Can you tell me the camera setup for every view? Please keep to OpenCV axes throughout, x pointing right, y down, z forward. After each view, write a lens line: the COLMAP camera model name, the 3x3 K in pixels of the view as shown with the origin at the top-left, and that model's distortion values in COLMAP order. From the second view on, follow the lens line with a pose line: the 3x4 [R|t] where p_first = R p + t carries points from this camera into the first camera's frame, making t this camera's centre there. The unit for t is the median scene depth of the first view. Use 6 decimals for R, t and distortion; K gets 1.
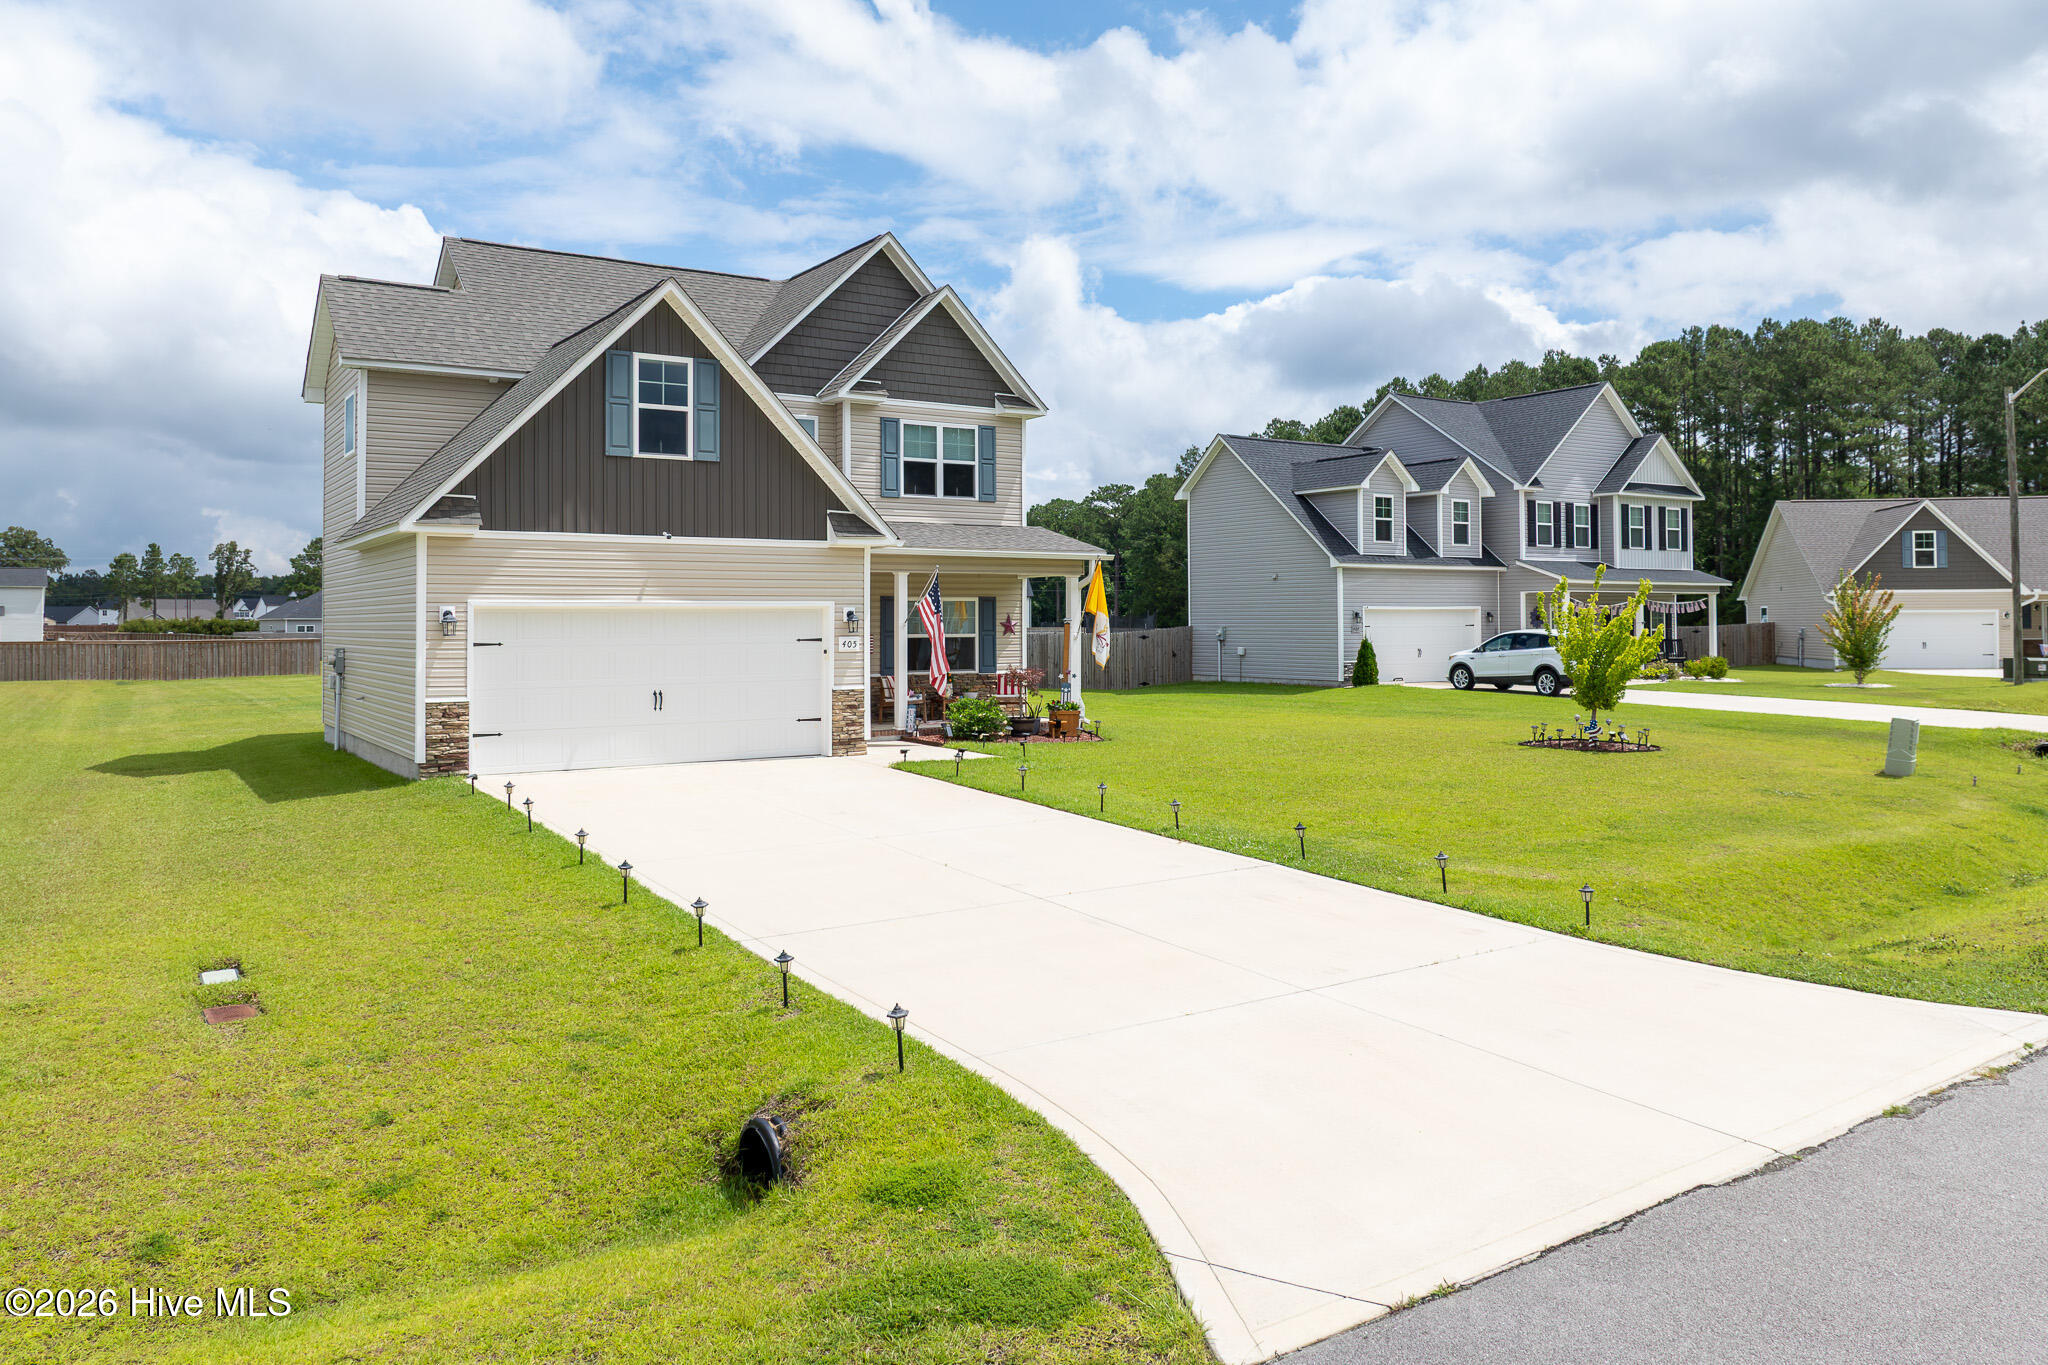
lens RADIAL K [[1447.5, 0, 1023.8], [0, 1447.5, 594.3], [0, 0, 1]] dist [-0.031810, -0.002903]
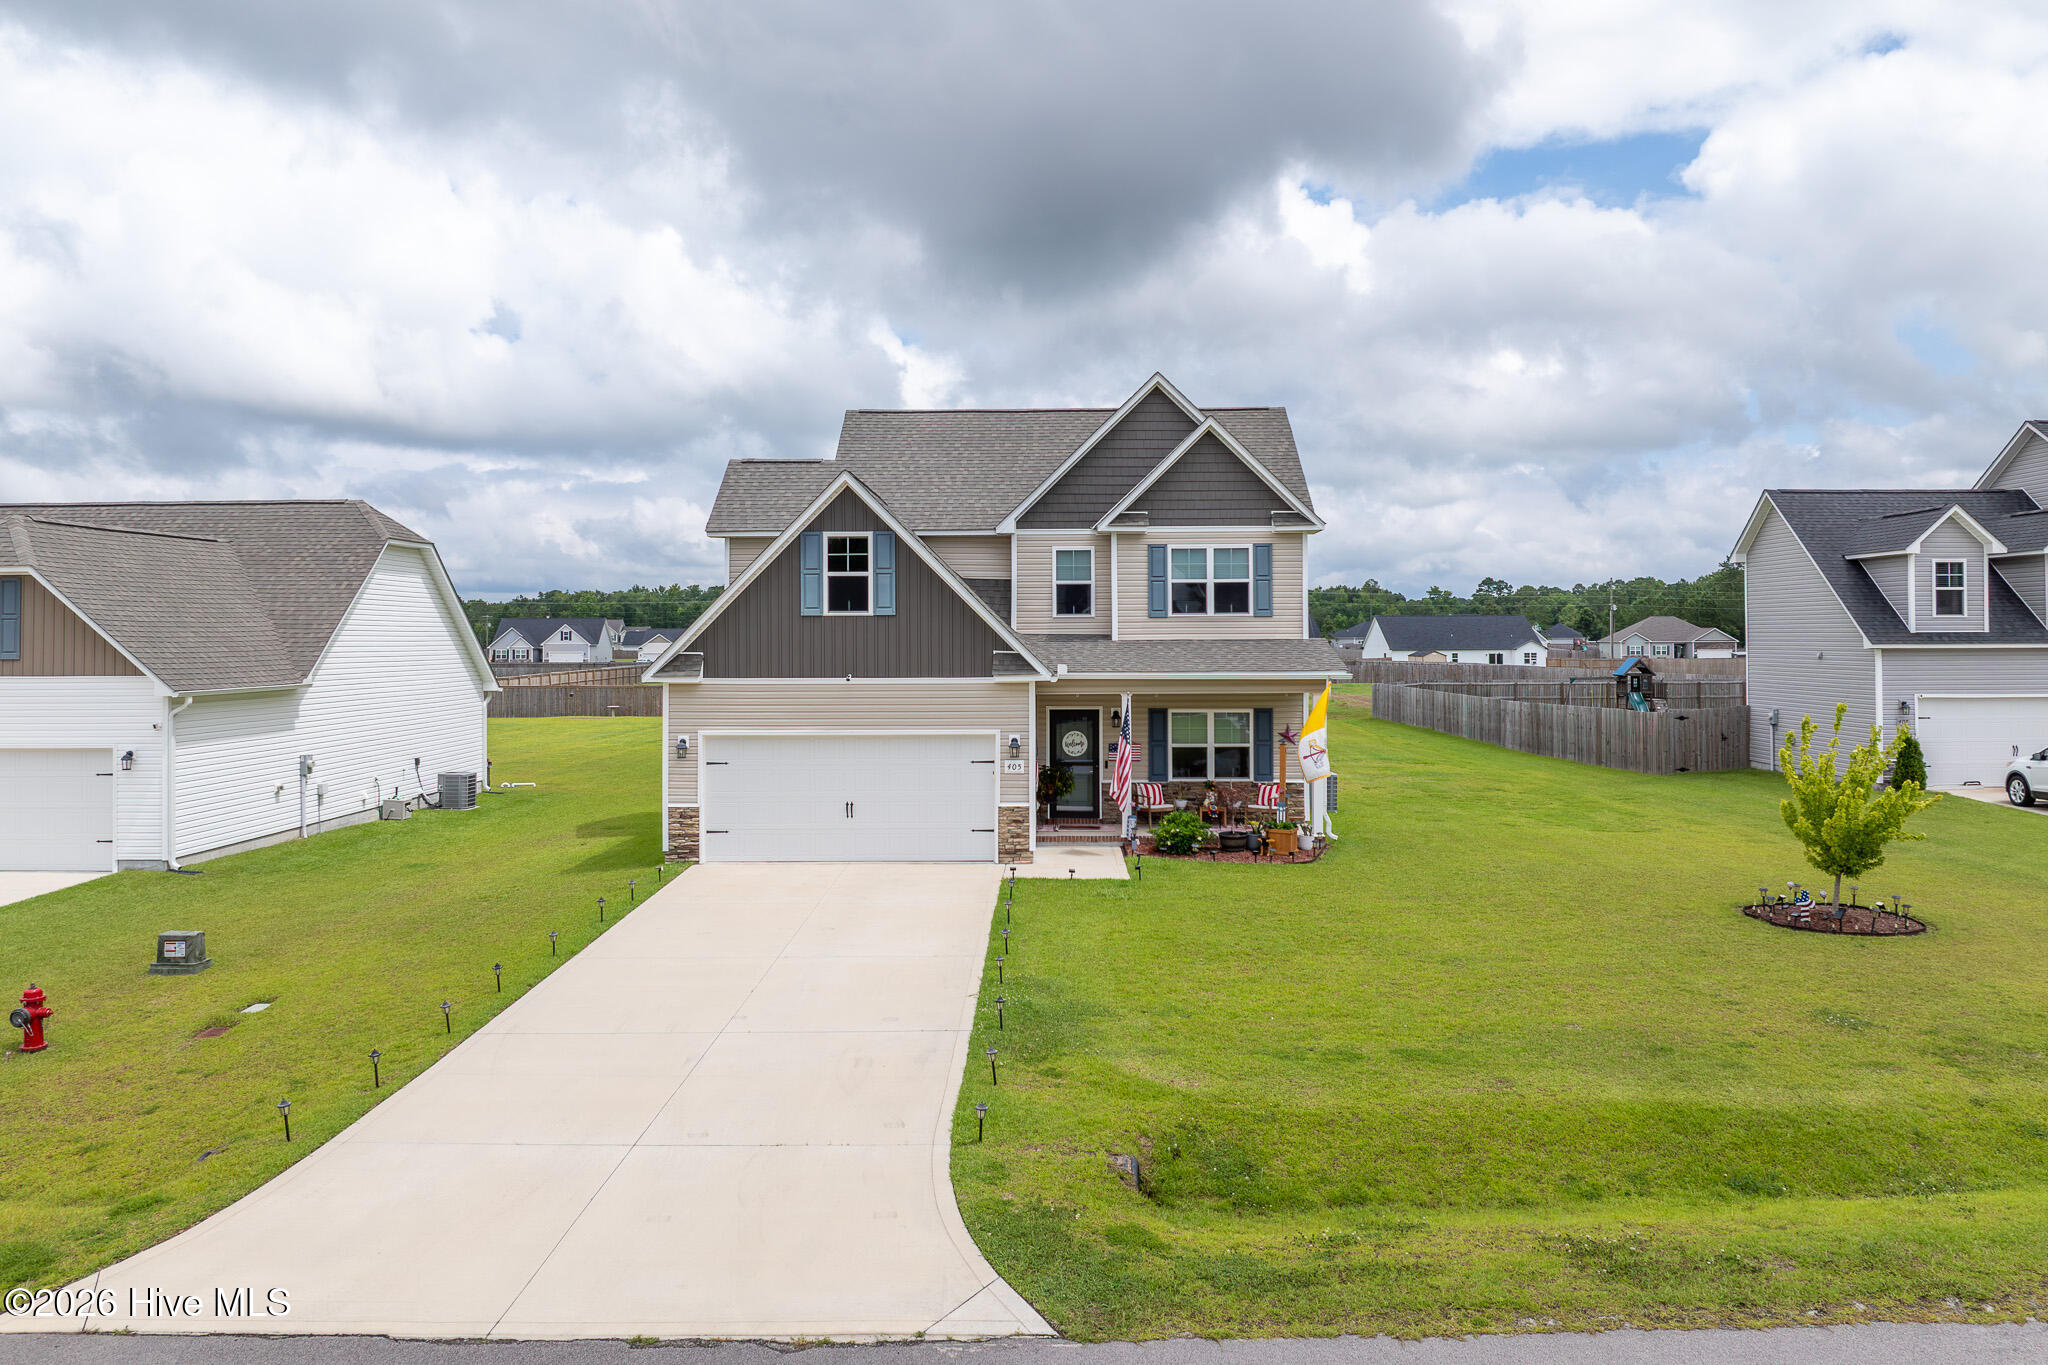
lens RADIAL K [[1447.5, 0, 1023.8], [0, 1447.5, 594.3], [0, 0, 1]] dist [-0.031810, -0.002903]
pose [[0.828062, -0.016542, -0.560393, 0.435363], [0.011457, 0.999855, -0.012584, -0.072074], [0.560520, 0.004000, 0.828131, 0.042672]]
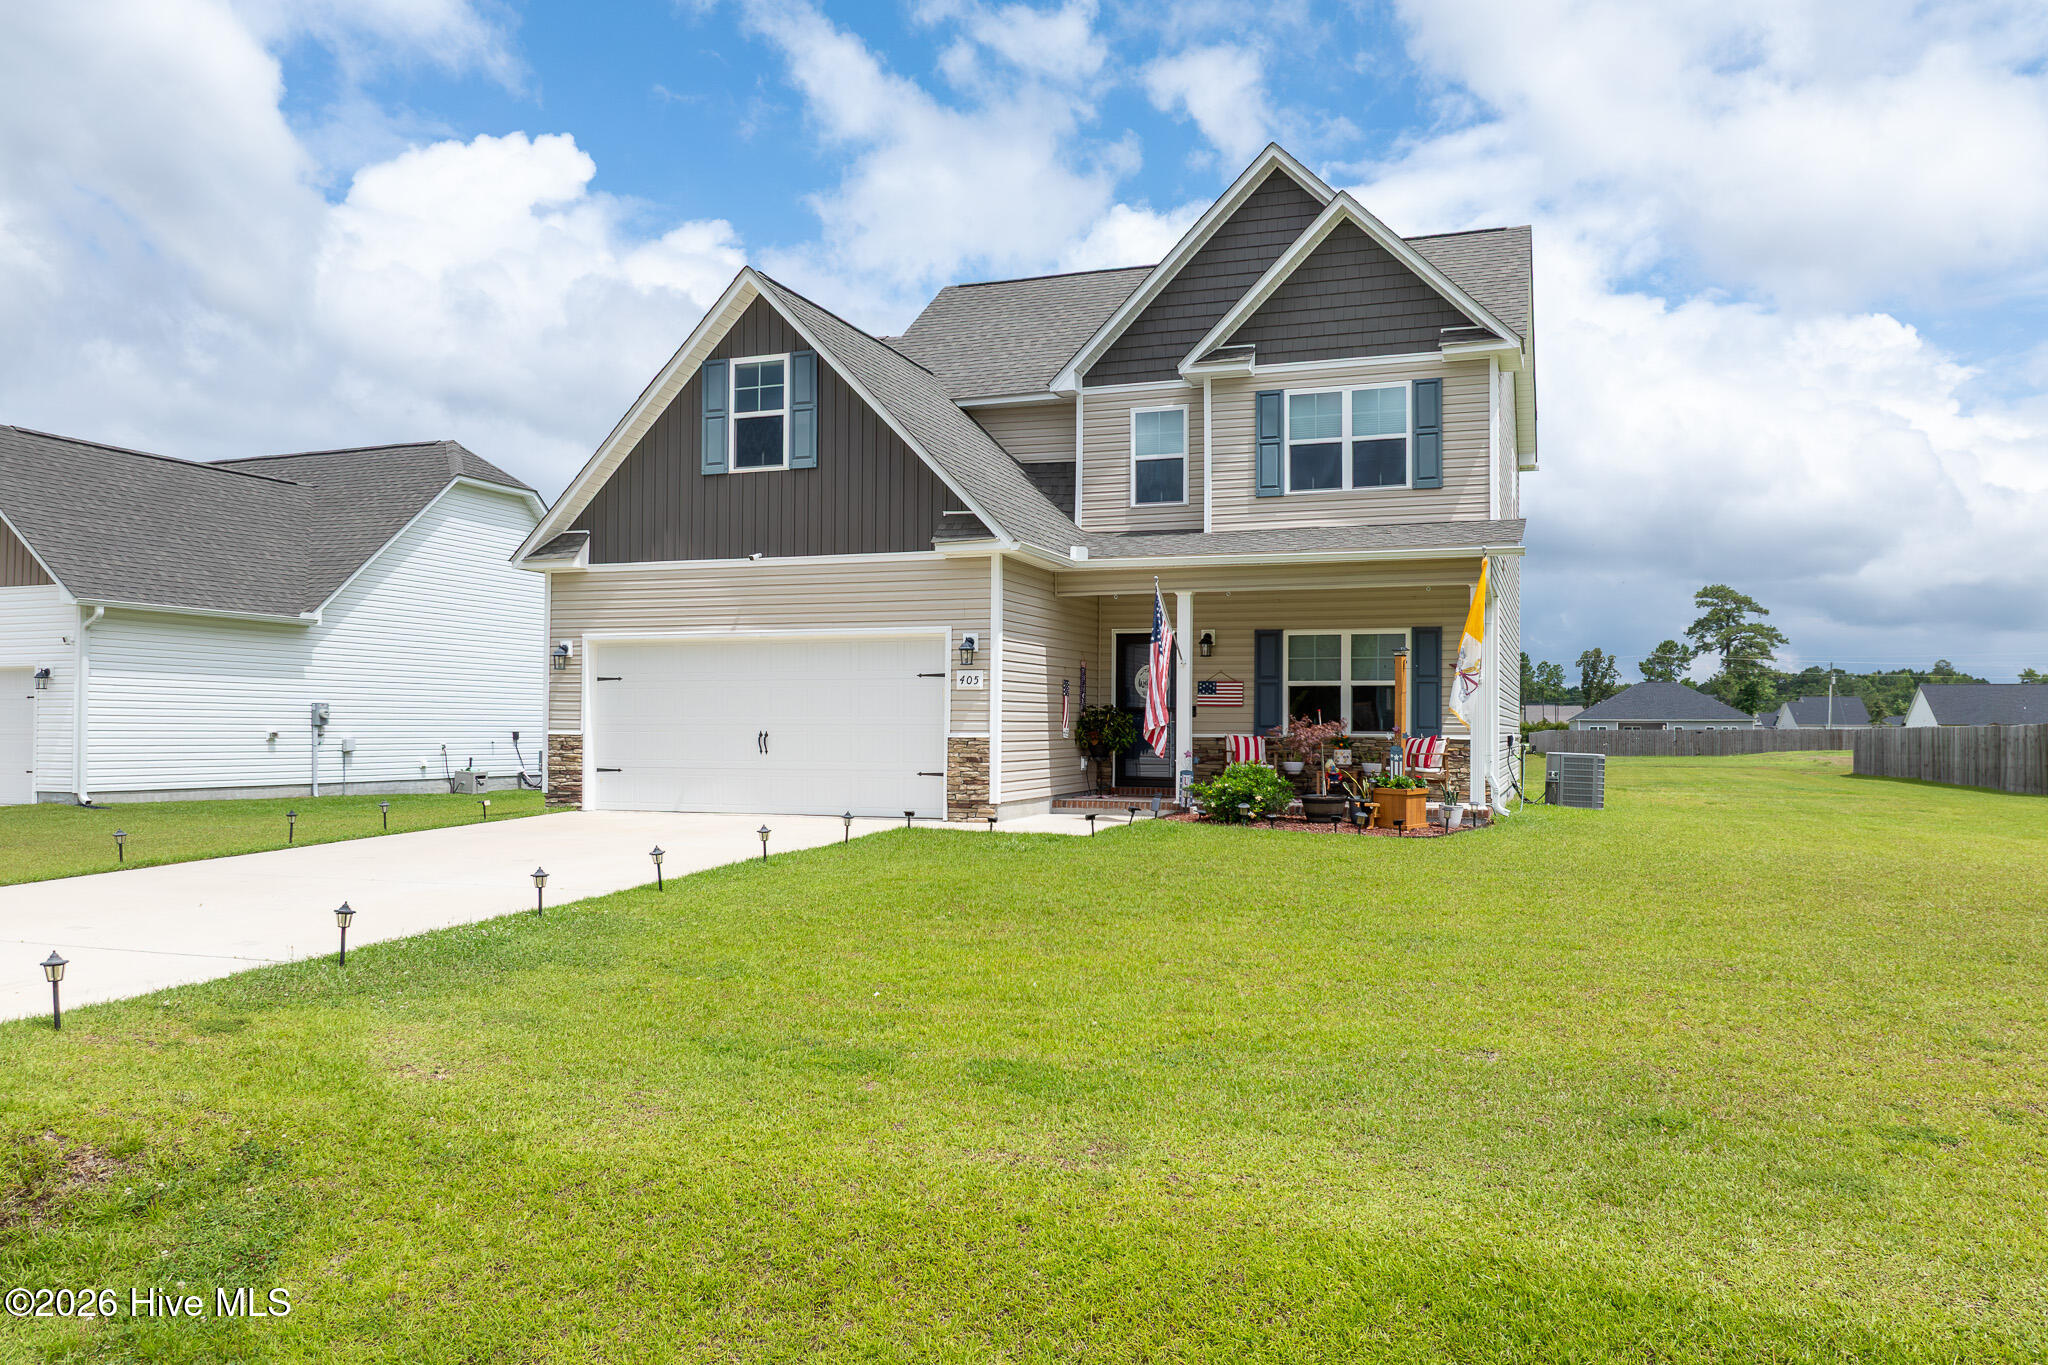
lens RADIAL K [[1472.8, 0, 1020.4], [0, 1472.8, 693.5], [0, 0, 1]] dist [-0.025415, -0.003867]
pose [[0.596215, -0.012737, -0.802724, 0.438456], [0.006625, 0.999918, -0.010946, 0.041547], [0.802798, 0.001208, 0.596250, 0.447818]]
